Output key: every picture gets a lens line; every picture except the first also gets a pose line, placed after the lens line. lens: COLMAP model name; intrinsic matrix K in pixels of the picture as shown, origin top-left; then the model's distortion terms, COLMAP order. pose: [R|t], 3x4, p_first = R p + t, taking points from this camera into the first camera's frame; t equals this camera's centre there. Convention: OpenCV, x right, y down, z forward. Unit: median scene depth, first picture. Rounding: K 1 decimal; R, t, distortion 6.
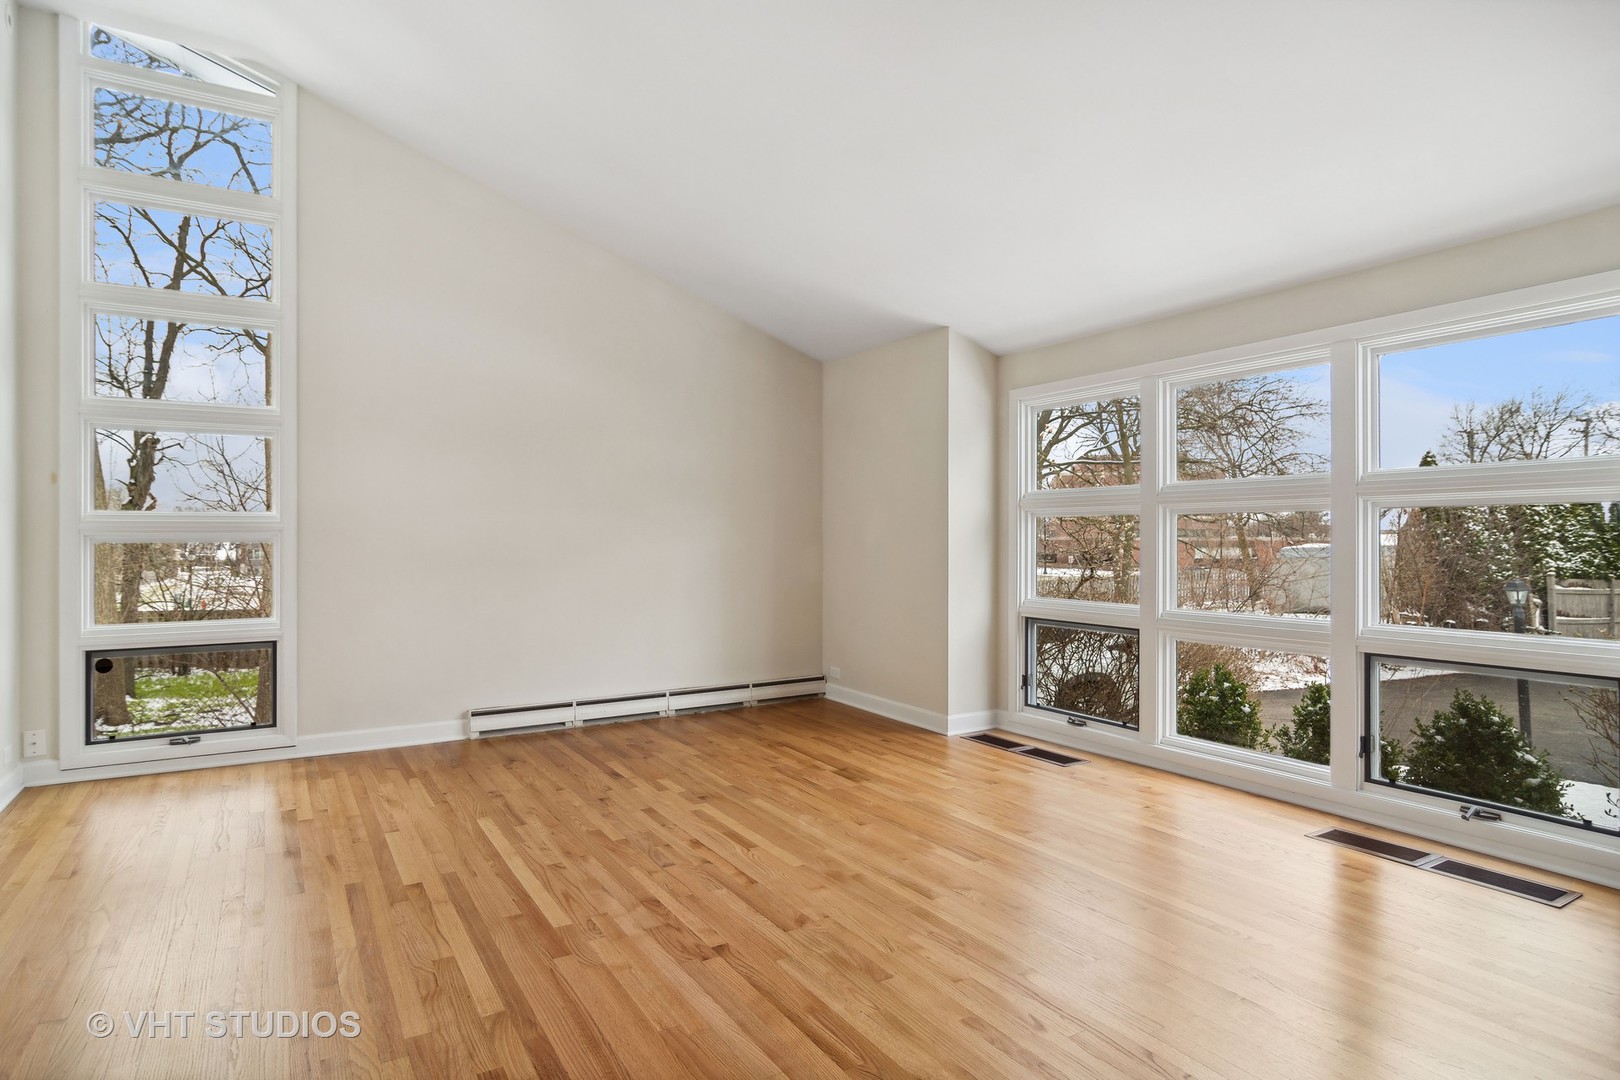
lens RADIAL K [[877.0, 0, 809.0], [0, 877.0, 522.9], [0, 0, 1]] dist [-0.002232, 0.000635]
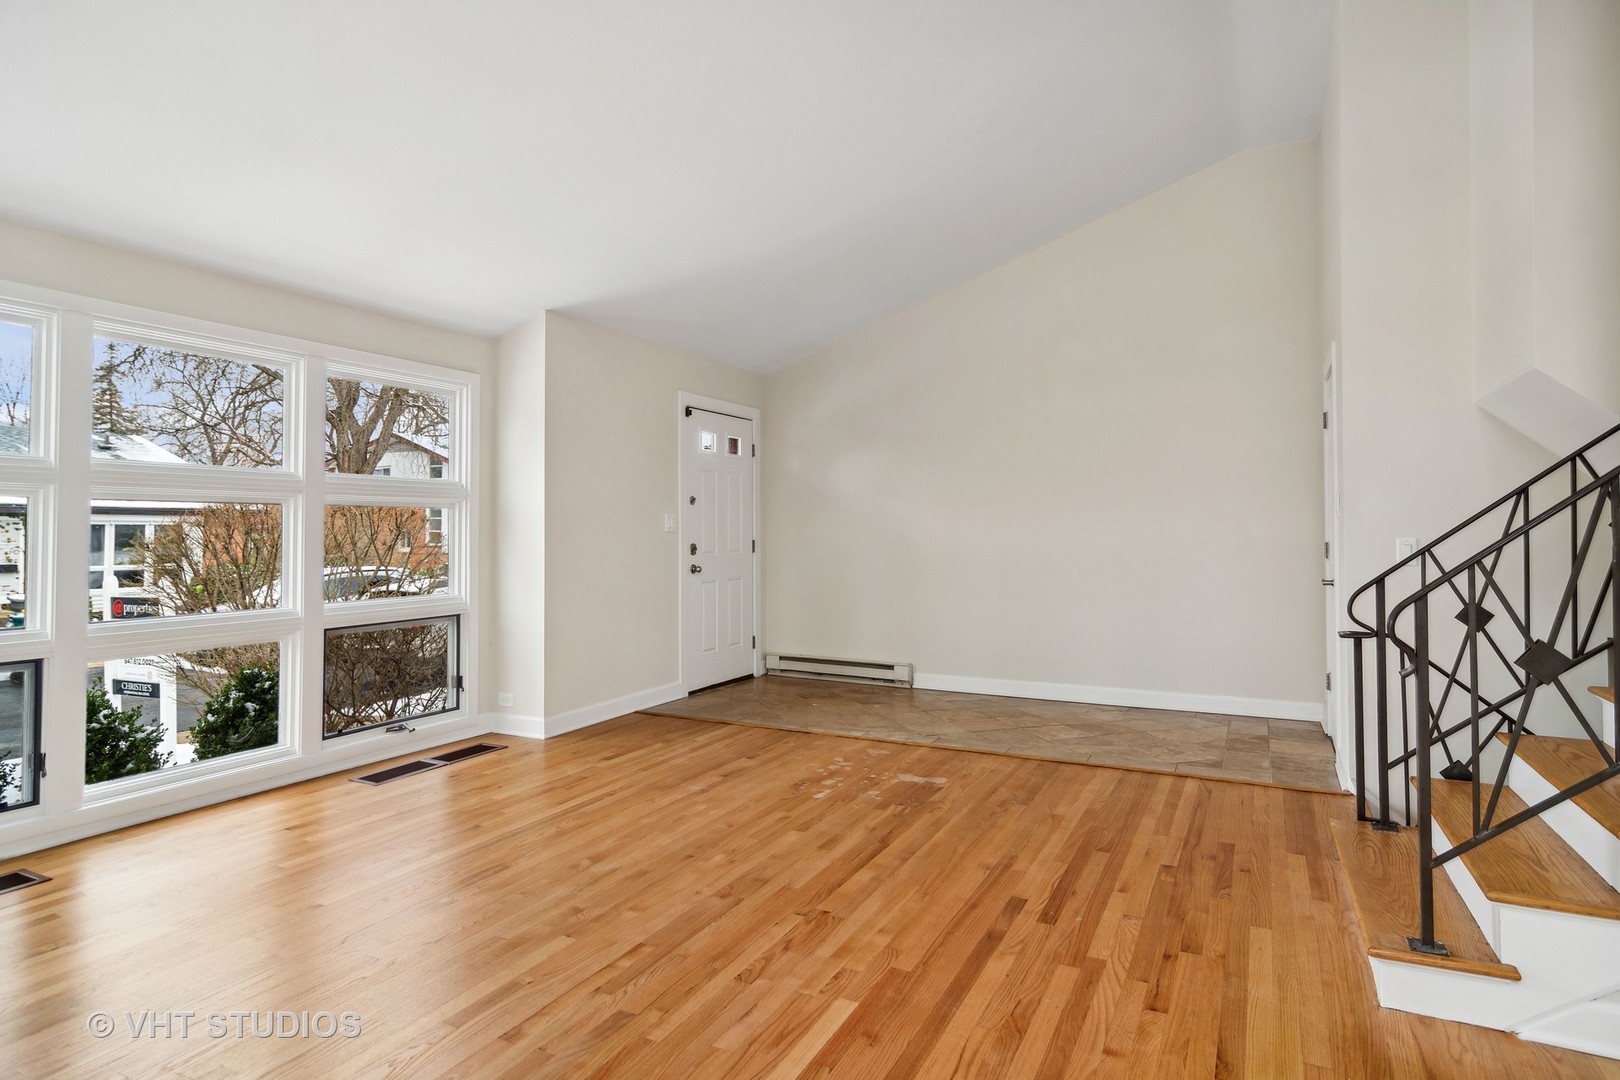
lens RADIAL K [[885.0, 0, 804.6], [0, 885.0, 567.0], [0, 0, 1]] dist [-0.002092, -0.000592]
pose [[-0.518387, -0.035447, 0.854411, -0.603684], [-0.017698, 0.999371, 0.030724, 0.015030], [-0.854963, 0.000805, -0.518689, 0.924672]]
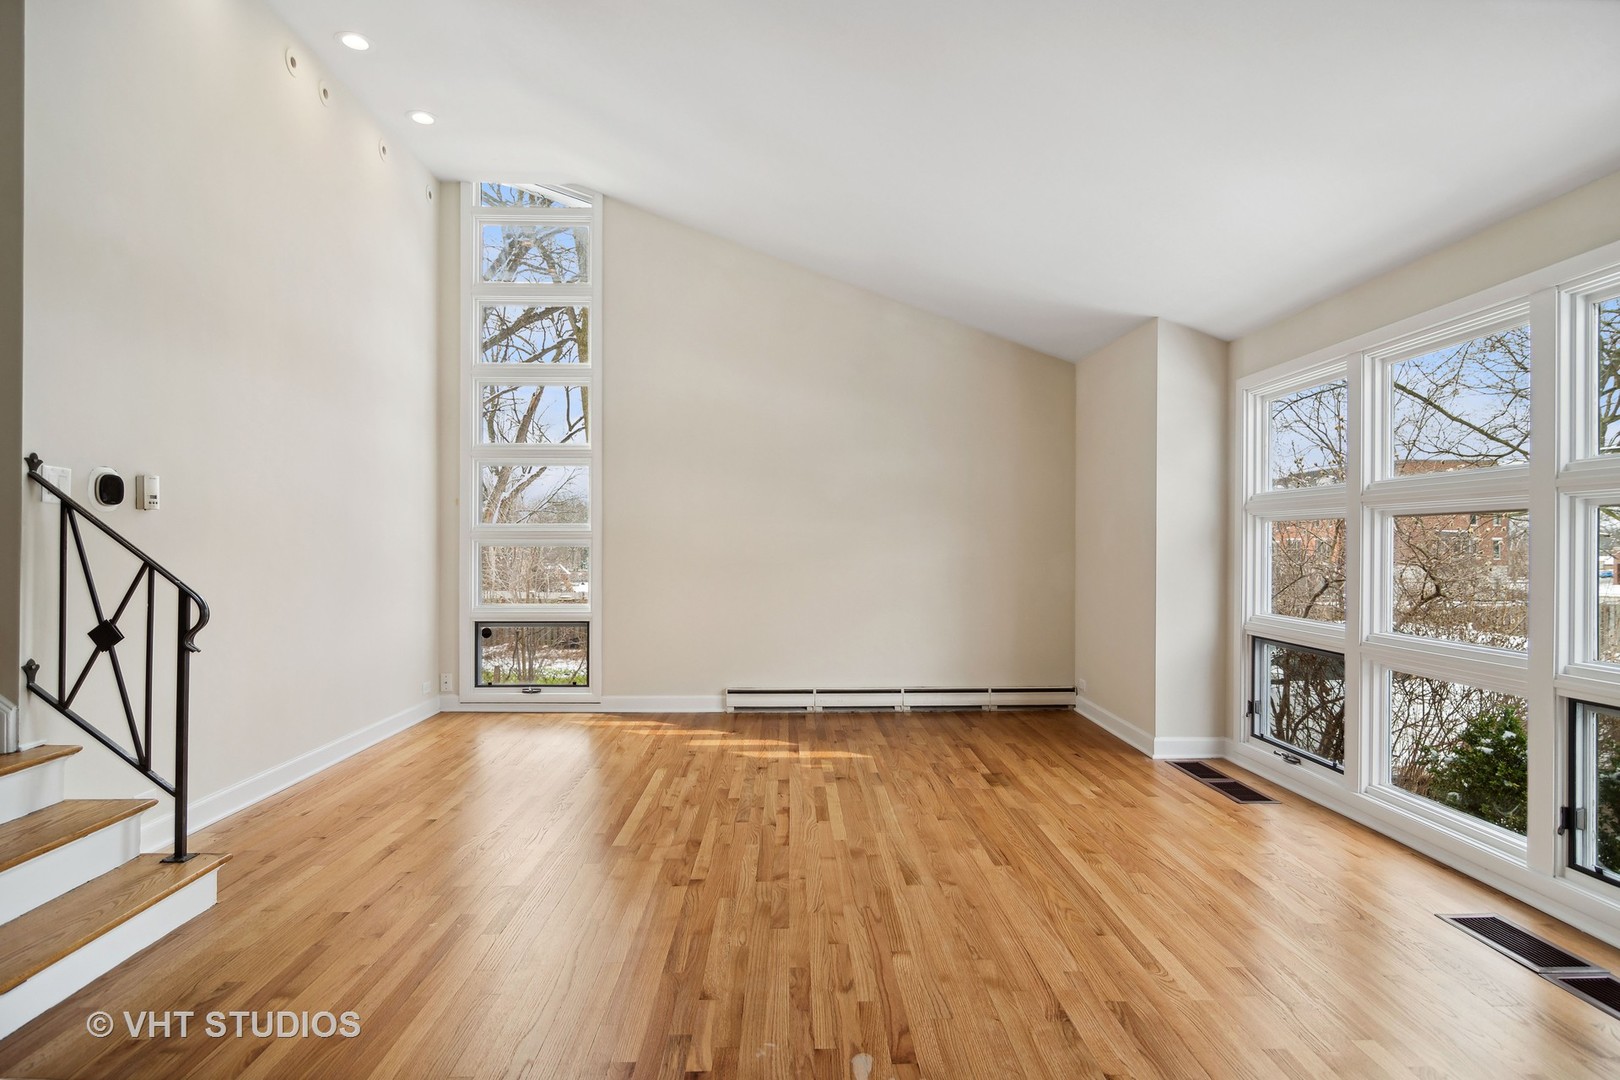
lens RADIAL K [[896.7, 0, 818.1], [0, 896.7, 528.4], [0, 0, 1]] dist [-0.001710, -0.000826]
pose [[0.869145, -0.005462, -0.494528, 0.392027], [0.004760, 0.999985, -0.002678, 0.000305], [0.494535, -0.000027, 0.869158, 0.002399]]
